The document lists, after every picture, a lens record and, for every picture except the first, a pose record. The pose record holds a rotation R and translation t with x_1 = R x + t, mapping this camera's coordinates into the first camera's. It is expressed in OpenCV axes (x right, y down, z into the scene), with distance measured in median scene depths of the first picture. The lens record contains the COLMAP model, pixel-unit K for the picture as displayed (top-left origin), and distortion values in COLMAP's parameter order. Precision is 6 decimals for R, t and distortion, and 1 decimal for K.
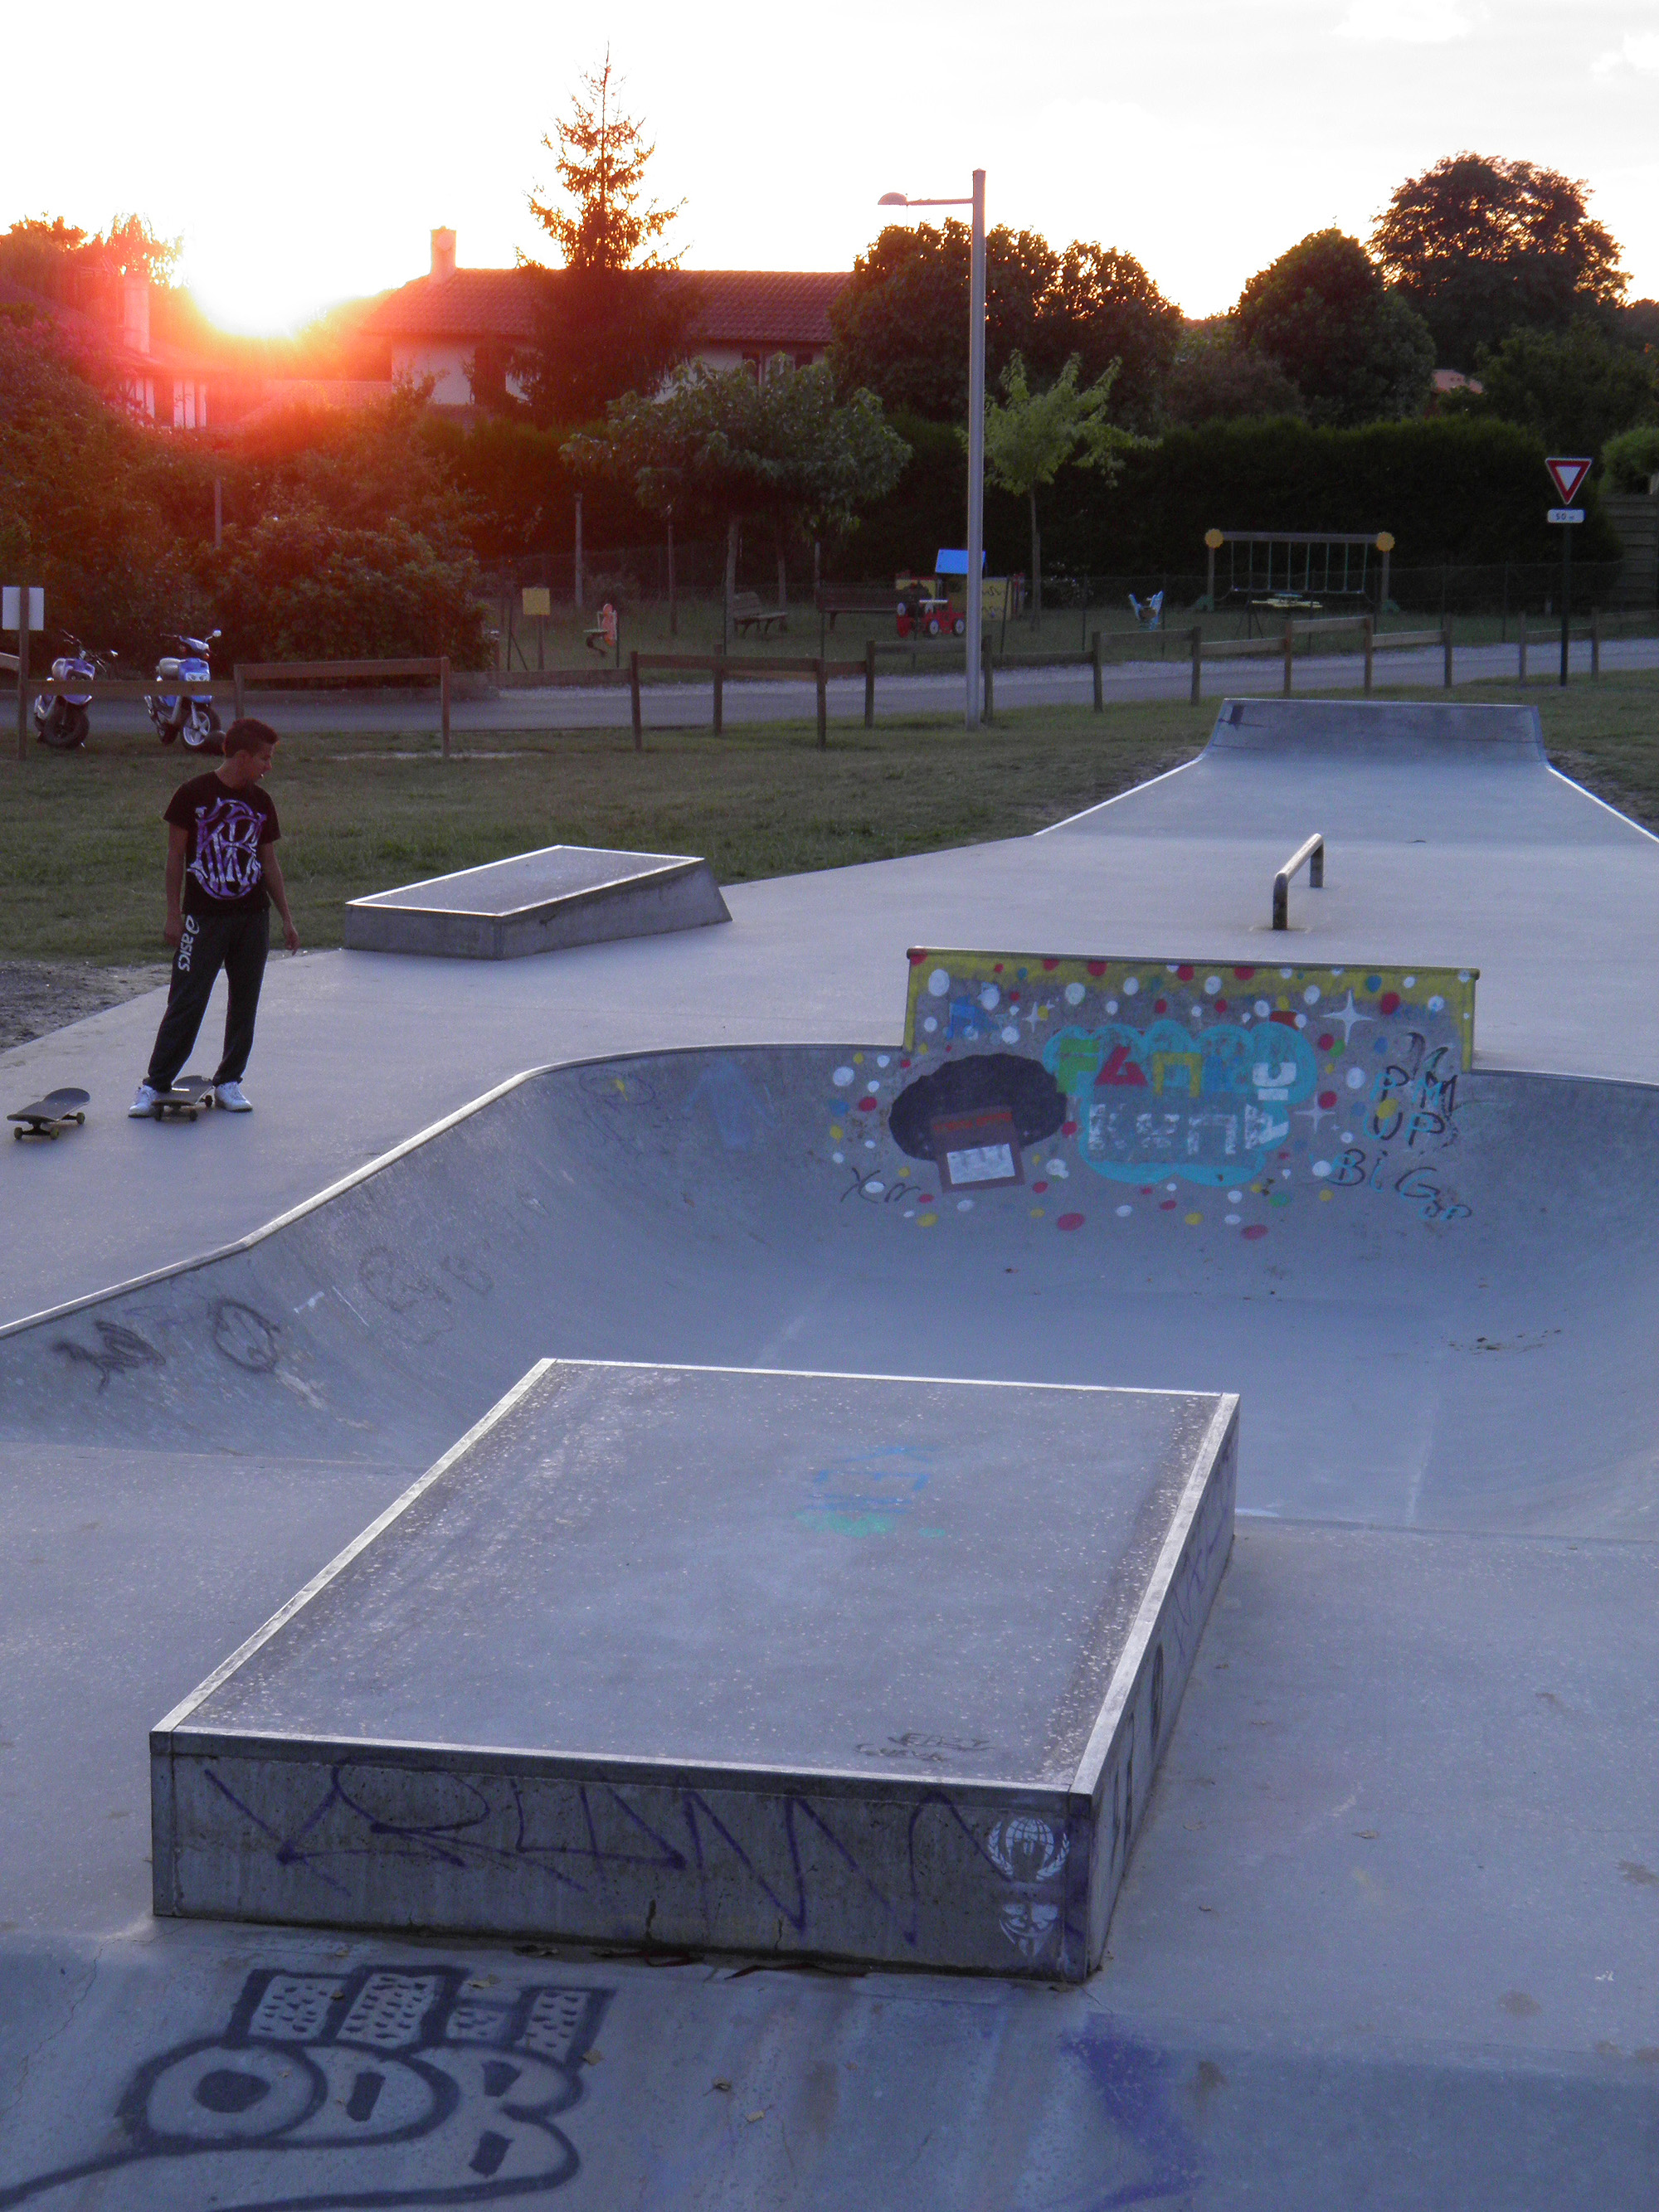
lens RADIAL K [[4791.9, 0, 825.2], [0, 4791.9, 1101.3], [0, 0, 1]] dist [0.159995, 0.000000]
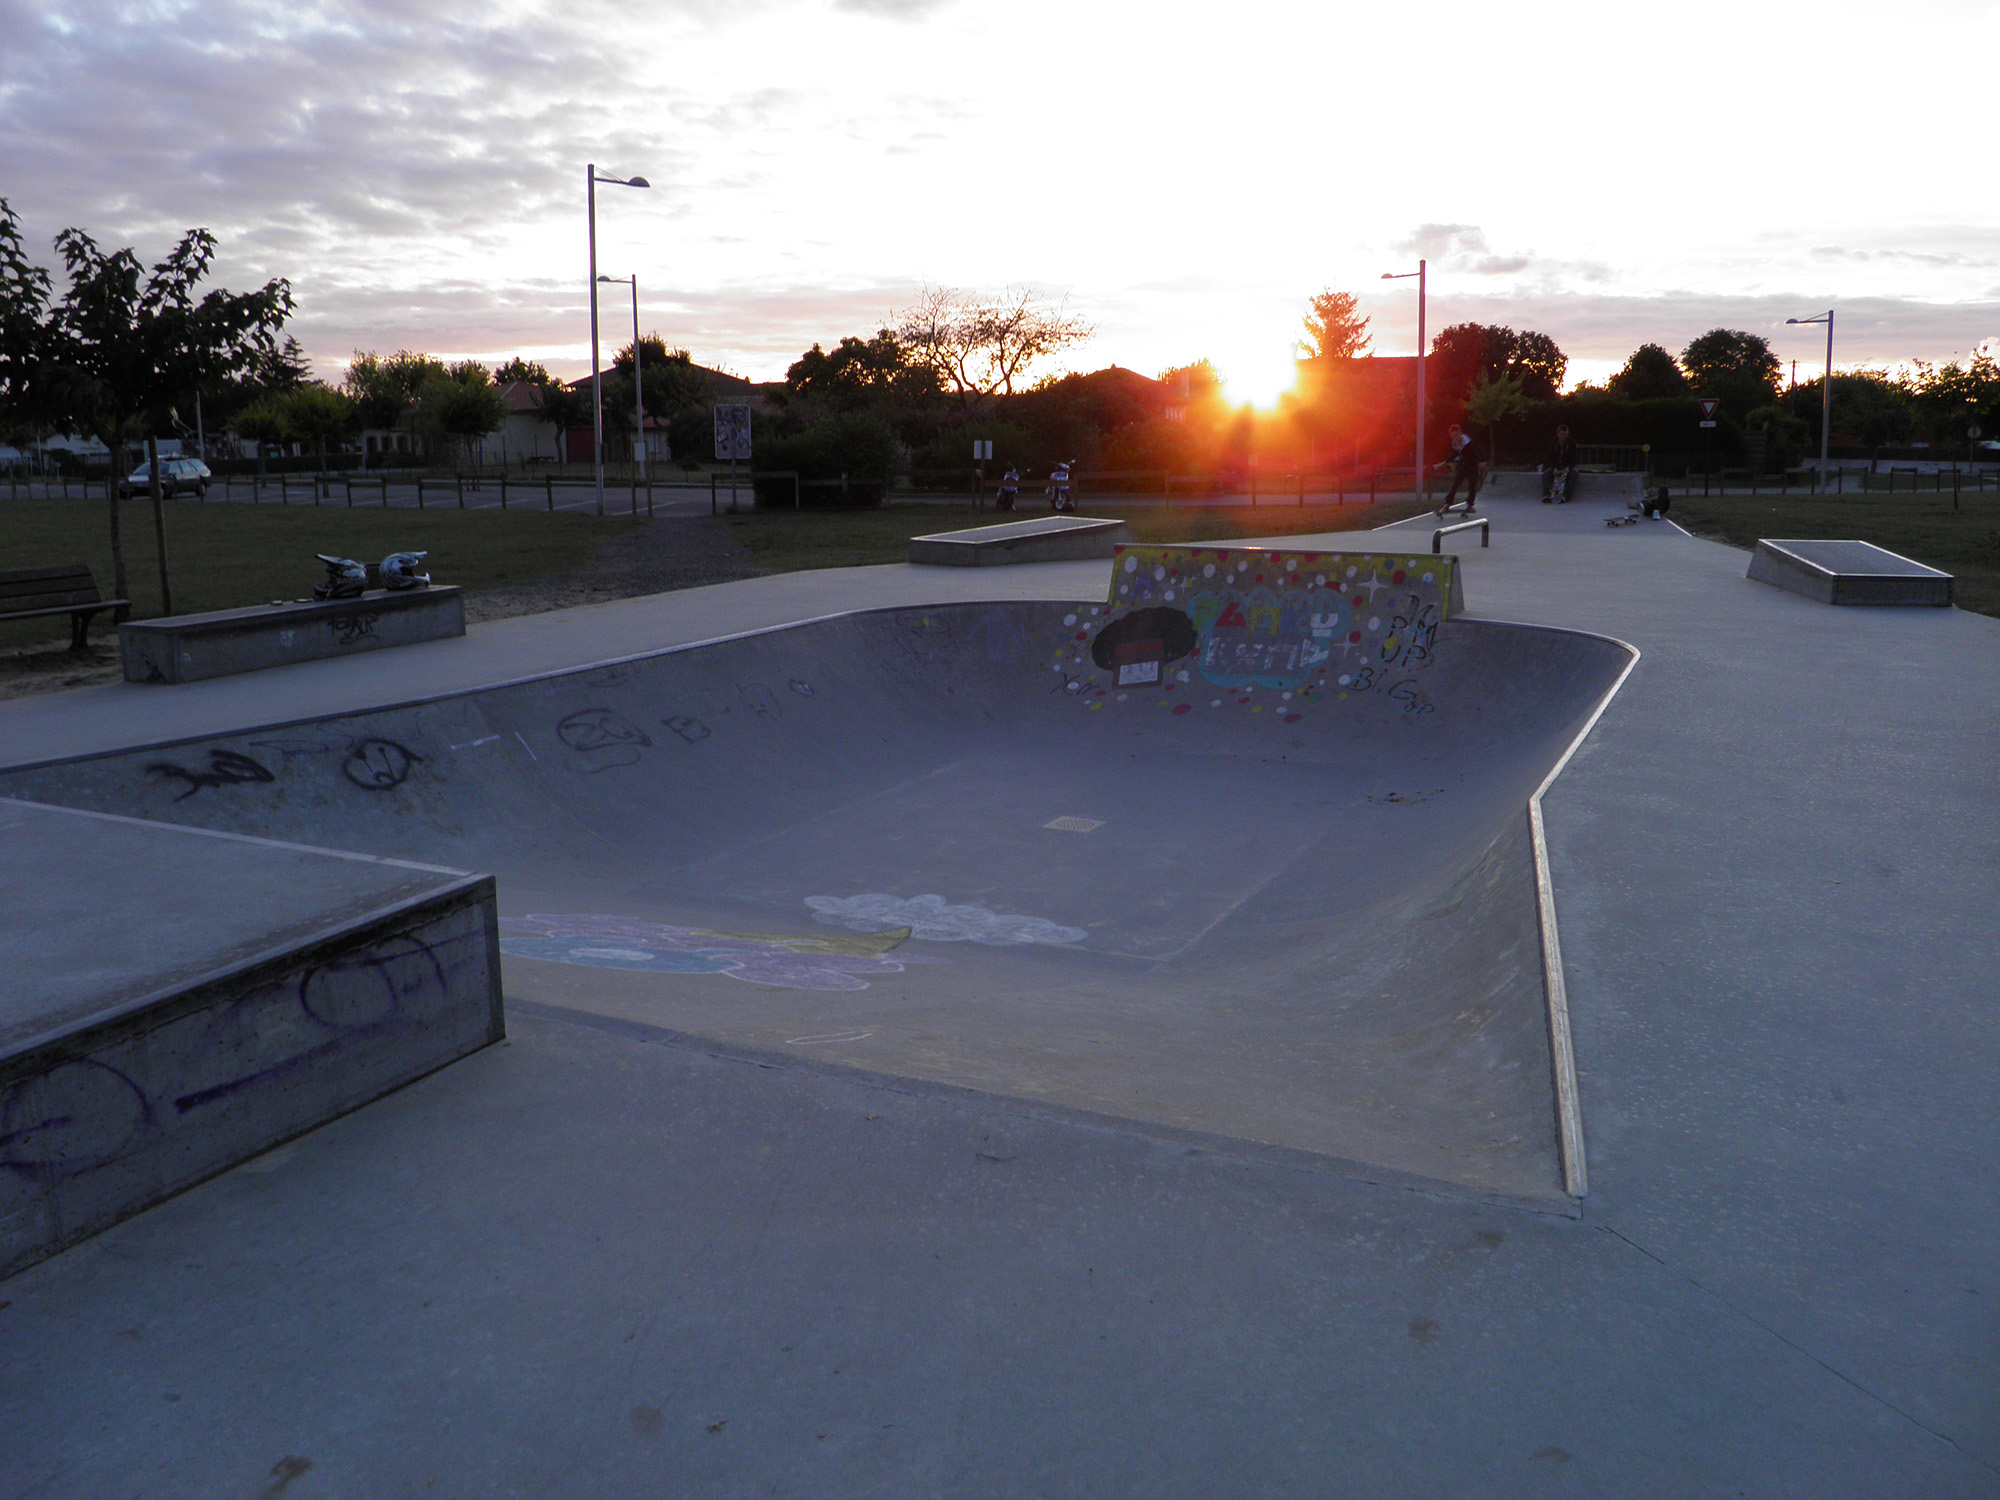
lens RADIAL K [[1657.8, 0, 997.3], [0, 1657.8, 751.2], [0, 0, 1]] dist [-0.146006, 0.099731]
pose [[0.957457, 0.031255, -0.286880, 0.146459], [-0.018823, 0.998765, 0.045989, 0.014454], [0.287963, -0.038633, 0.956862, 0.439836]]
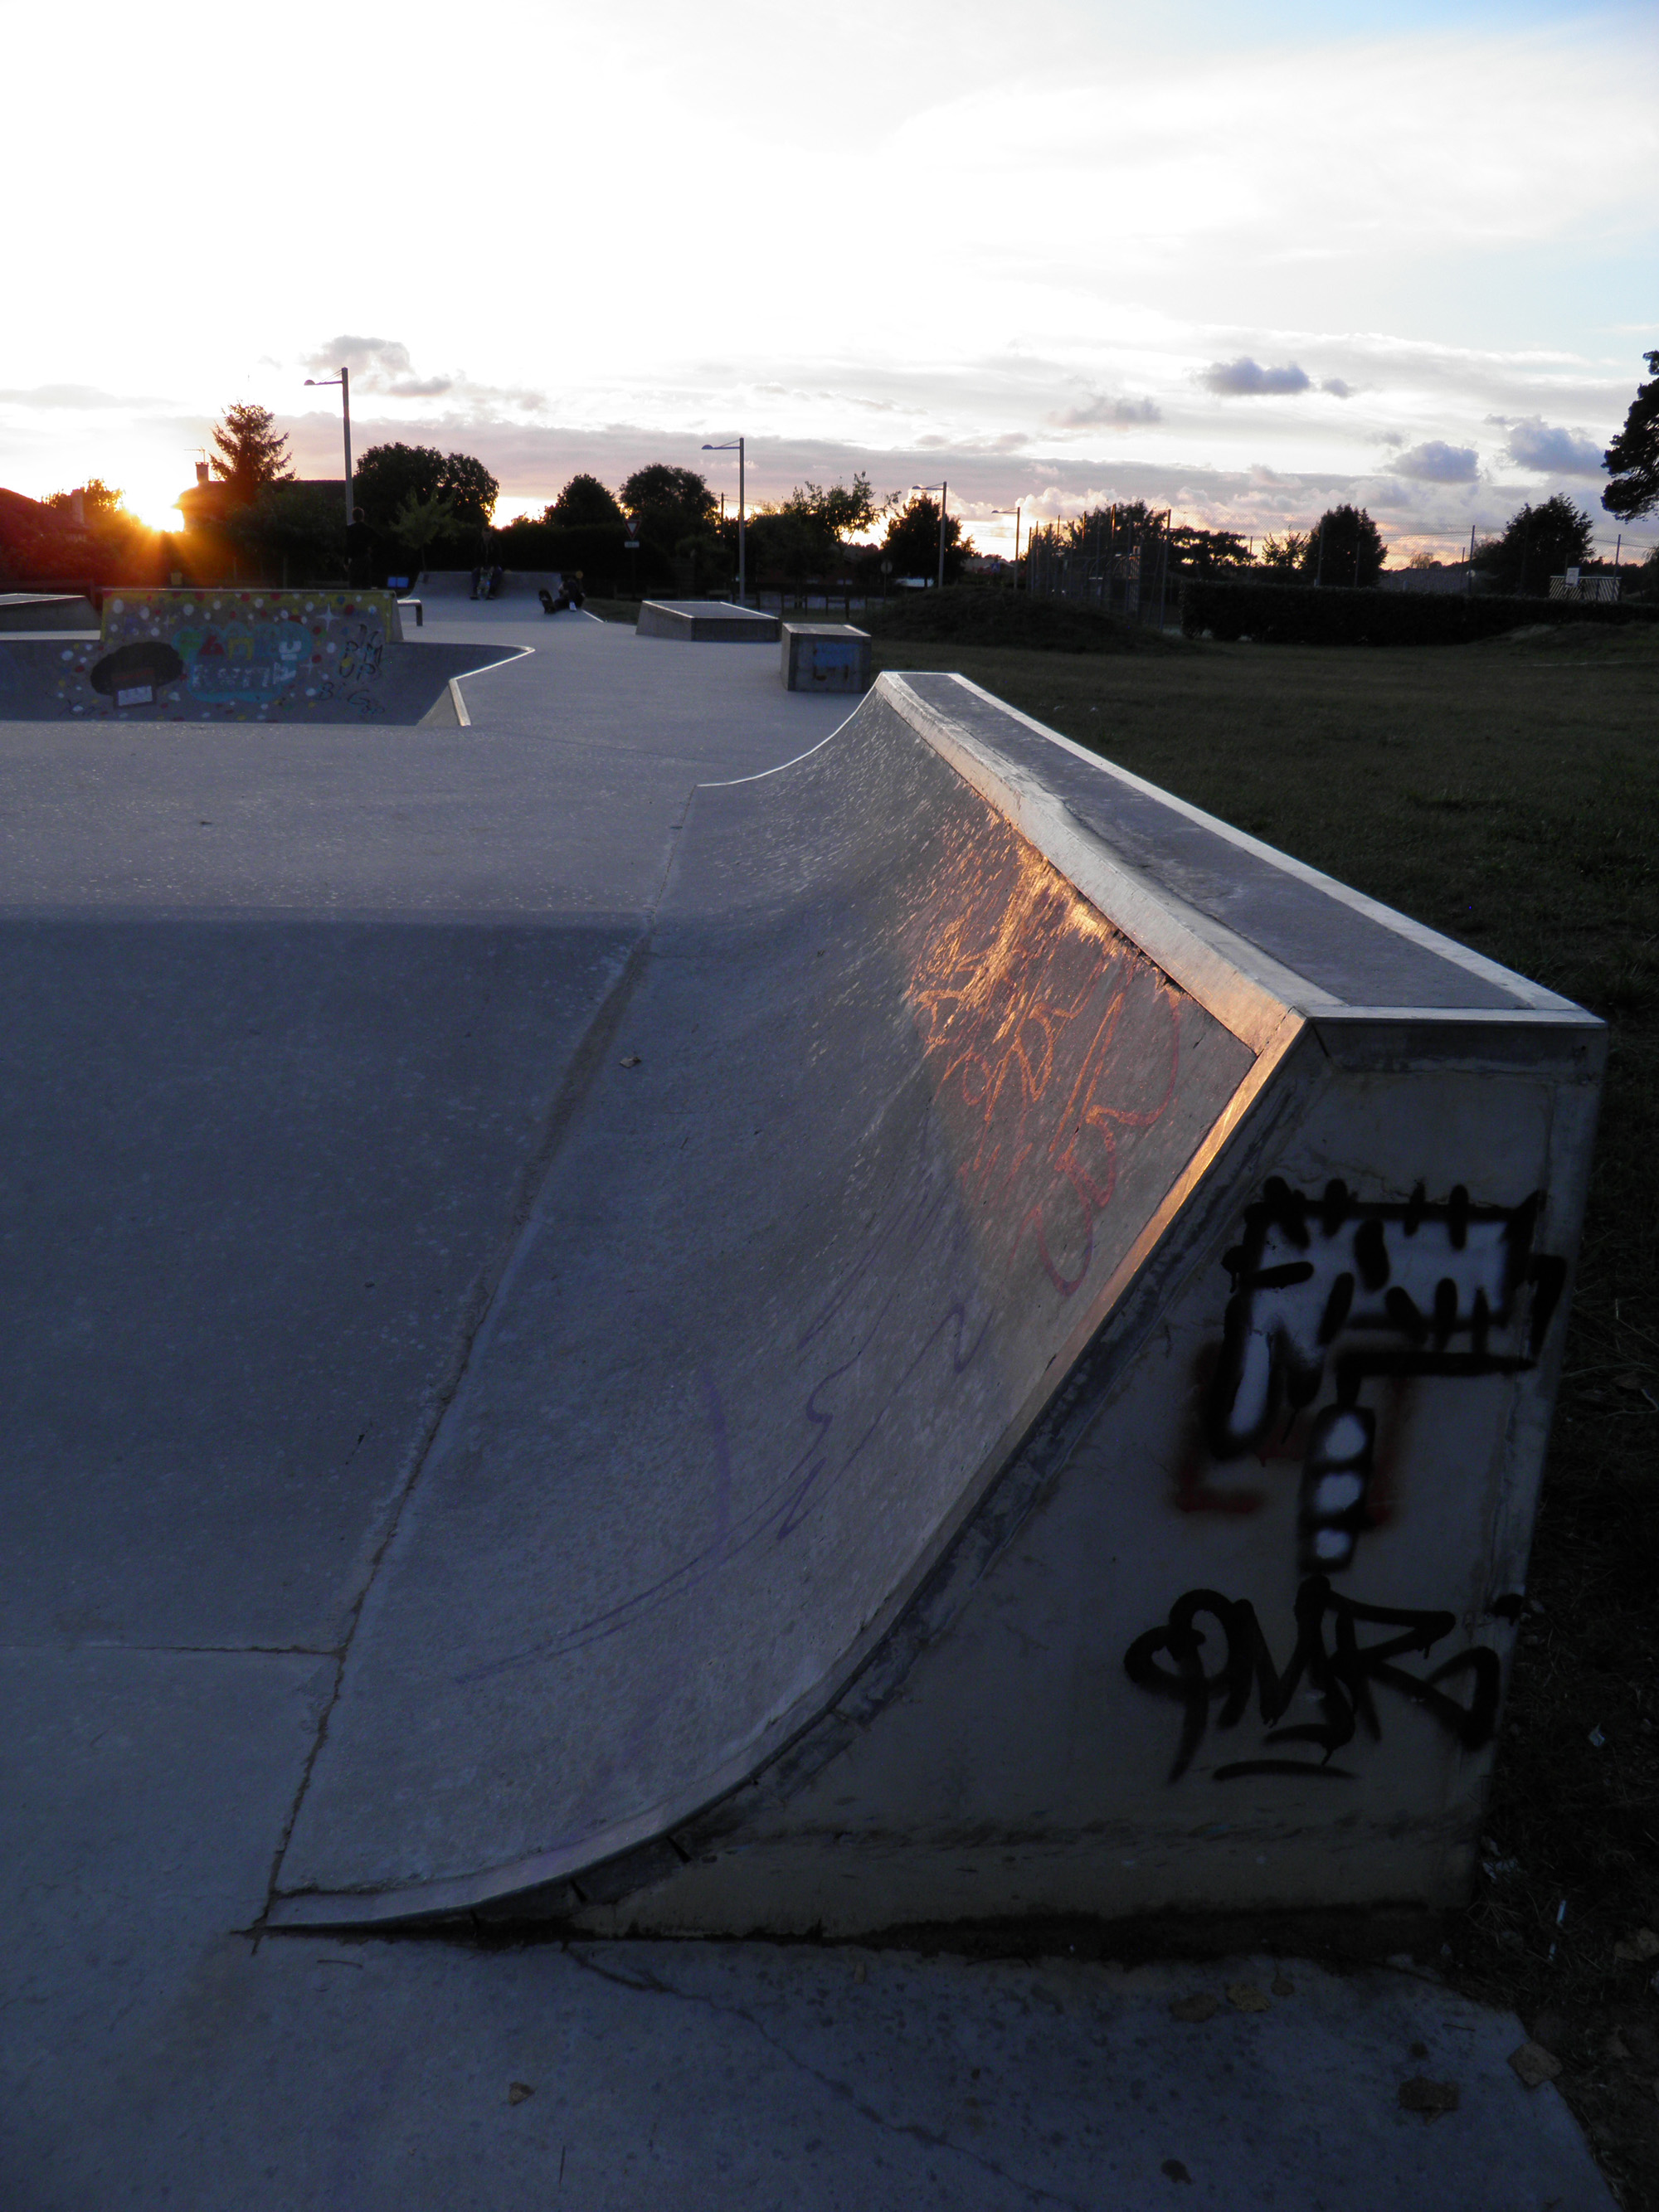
lens RADIAL K [[1833.6, 0, 822.9], [0, 1833.6, 1135.4], [0, 0, 1]] dist [-0.146006, 0.099731]
pose [[0.978996, -0.051961, 0.197146, 0.149835], [0.021343, 0.987784, 0.154359, 0.081437], [-0.202758, -0.146909, 0.968146, 0.220898]]
